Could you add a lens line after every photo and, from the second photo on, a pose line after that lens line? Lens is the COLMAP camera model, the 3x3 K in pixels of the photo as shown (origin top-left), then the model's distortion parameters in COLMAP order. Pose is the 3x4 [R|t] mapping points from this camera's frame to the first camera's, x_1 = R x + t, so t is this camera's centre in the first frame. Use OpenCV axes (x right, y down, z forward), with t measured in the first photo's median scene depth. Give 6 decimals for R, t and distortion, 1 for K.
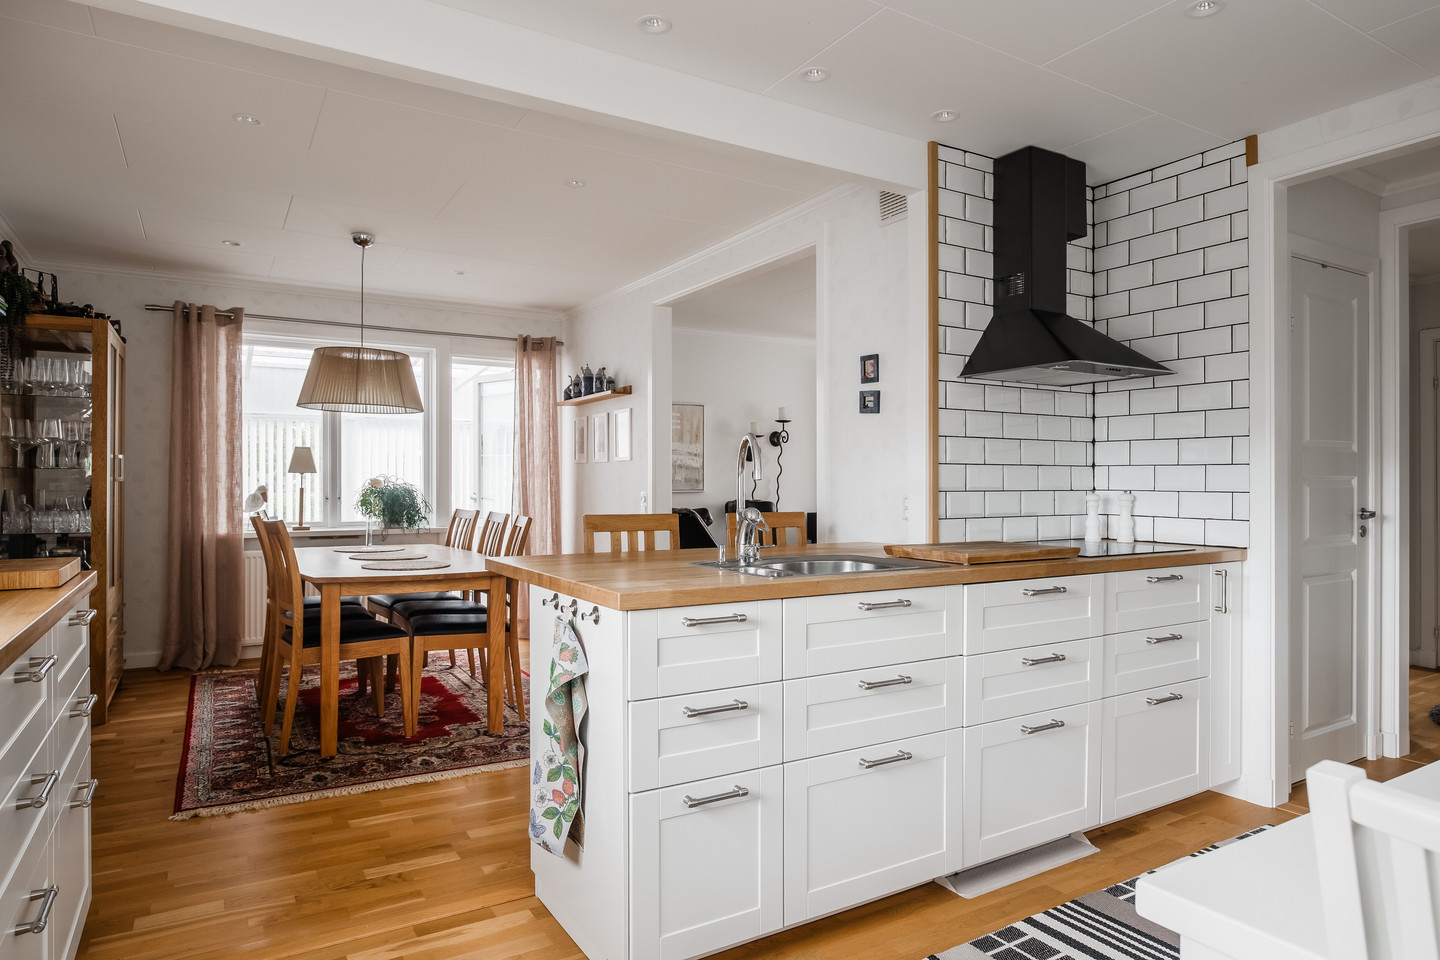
lens RADIAL K [[853.3, 0, 726.6], [0, 853.3, 483.3], [0, 0, 1]] dist [-0.001058, -0.002679]
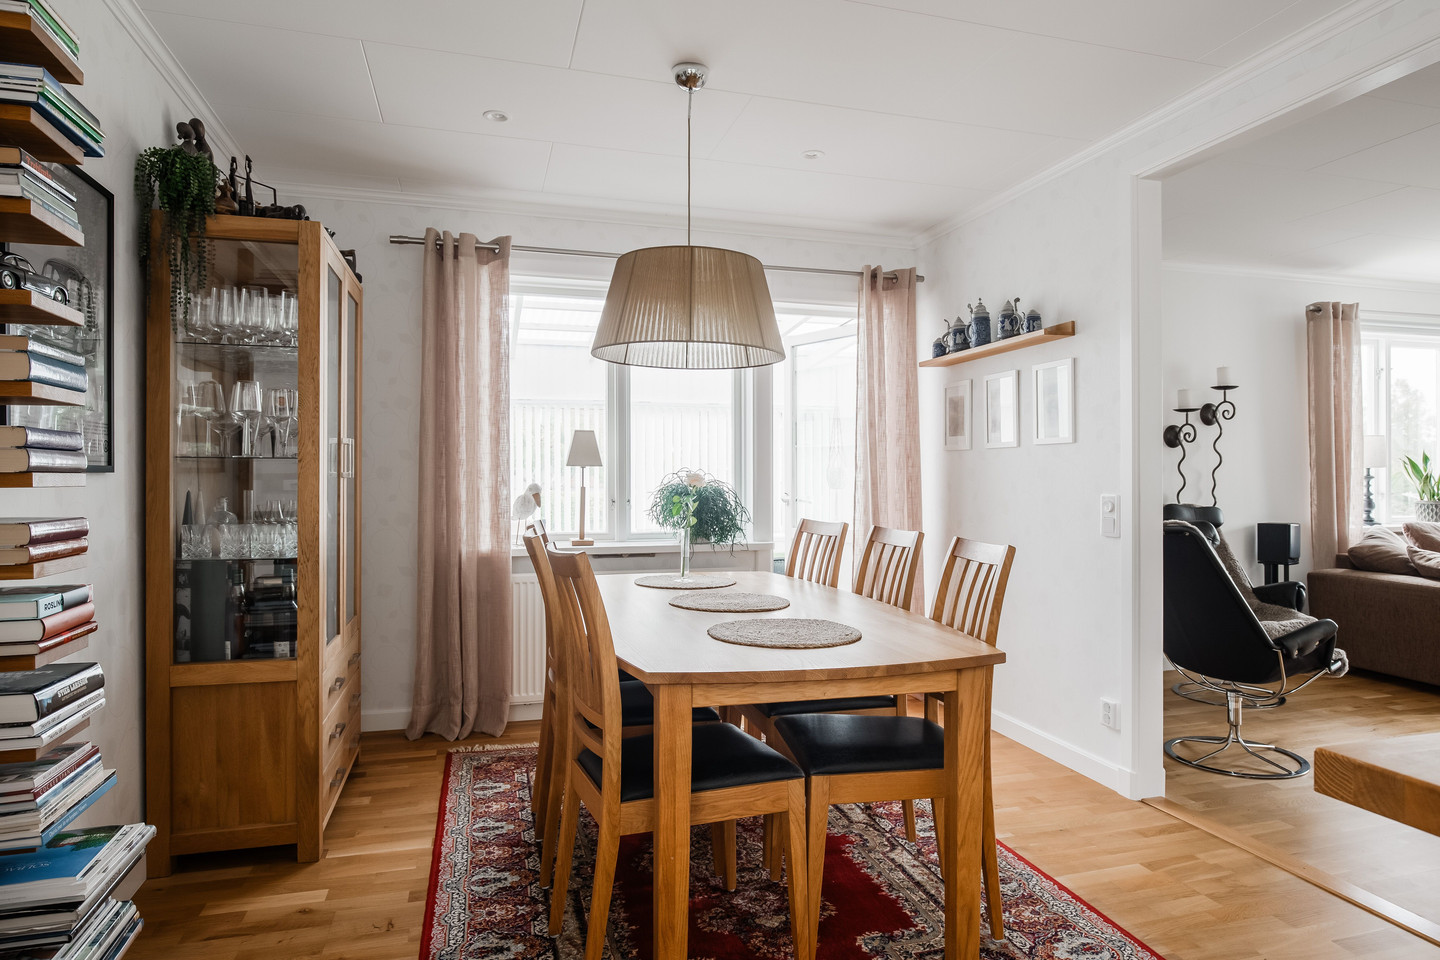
lens RADIAL K [[853.3, 0, 716.4], [0, 853.3, 477.1], [0, 0, 1]] dist [-0.001058, -0.002679]
pose [[0.962692, -0.003368, -0.270579, -0.207223], [0.002430, 0.999990, -0.003802, -0.000065], [0.270589, 0.003003, 0.962690, 0.357416]]
